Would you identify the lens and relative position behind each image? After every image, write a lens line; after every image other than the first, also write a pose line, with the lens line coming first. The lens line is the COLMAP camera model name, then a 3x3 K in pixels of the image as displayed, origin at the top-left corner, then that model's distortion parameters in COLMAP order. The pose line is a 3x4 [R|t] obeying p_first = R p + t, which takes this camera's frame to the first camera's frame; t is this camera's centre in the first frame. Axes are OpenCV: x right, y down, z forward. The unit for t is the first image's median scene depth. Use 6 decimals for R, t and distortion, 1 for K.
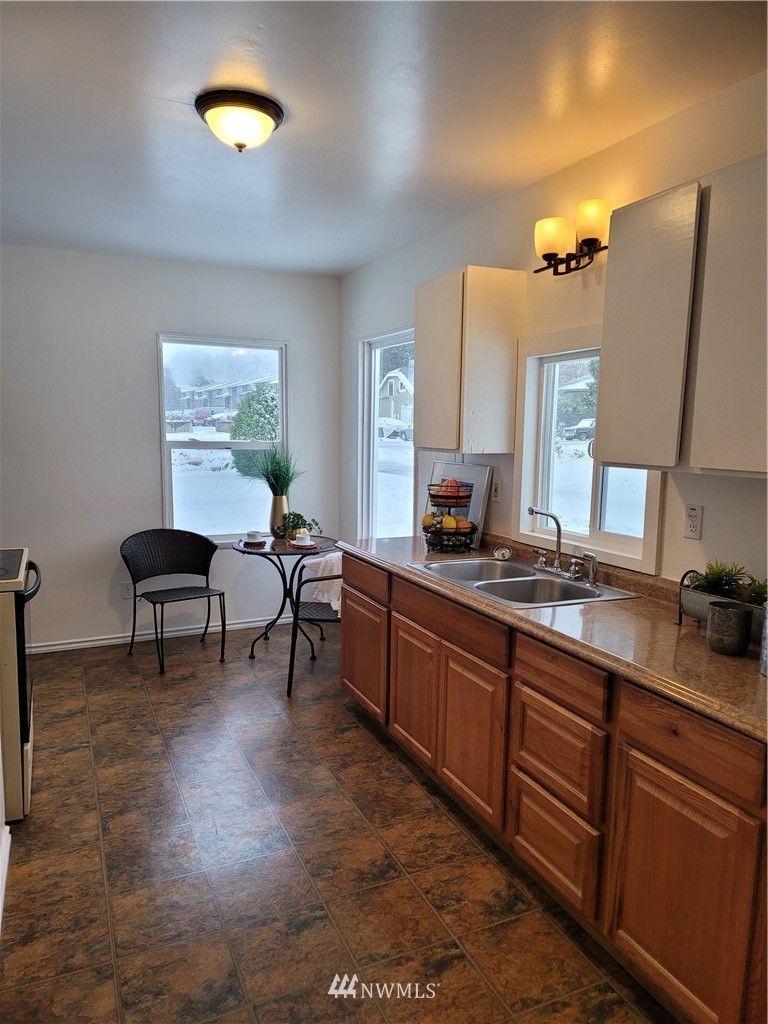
lens RADIAL K [[701.0, 0, 383.5], [0, 701.0, 513.5], [0, 0, 1]] dist [0.063044, -0.055747]
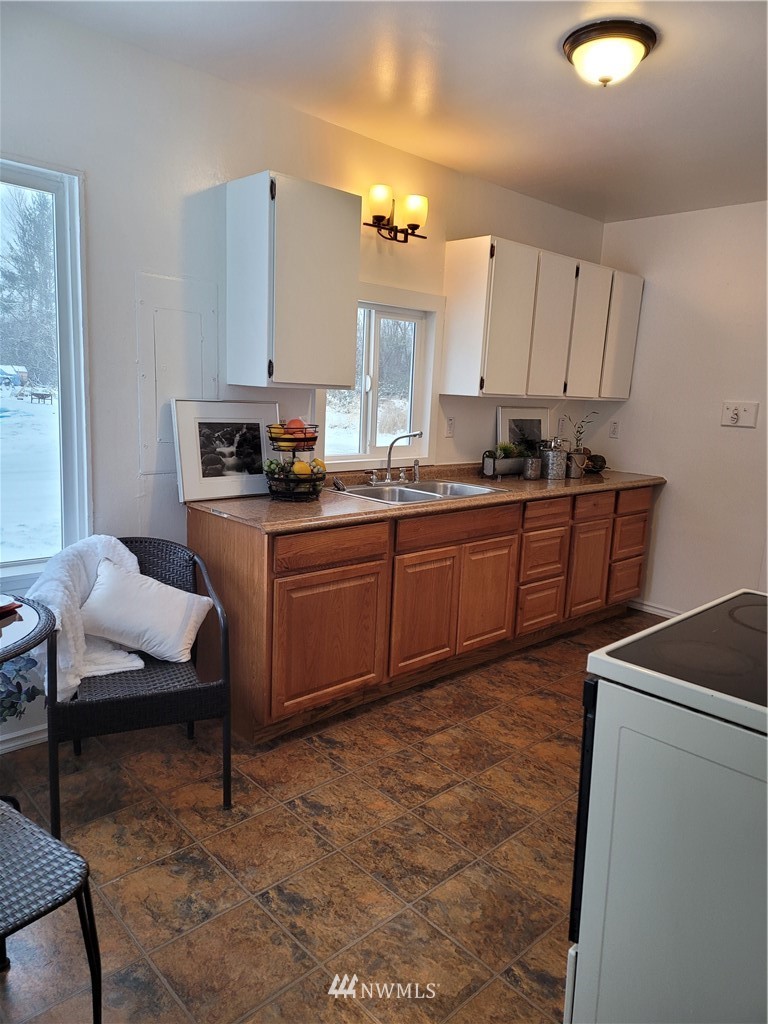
lens RADIAL K [[701.0, 0, 384.2], [0, 701.0, 510.3], [0, 0, 1]] dist [0.063044, -0.055747]
pose [[-0.313064, -0.188440, 0.930850, -0.922819], [0.072597, 0.972503, 0.221288, -0.148165], [-0.946953, 0.136854, -0.290775, 1.360520]]
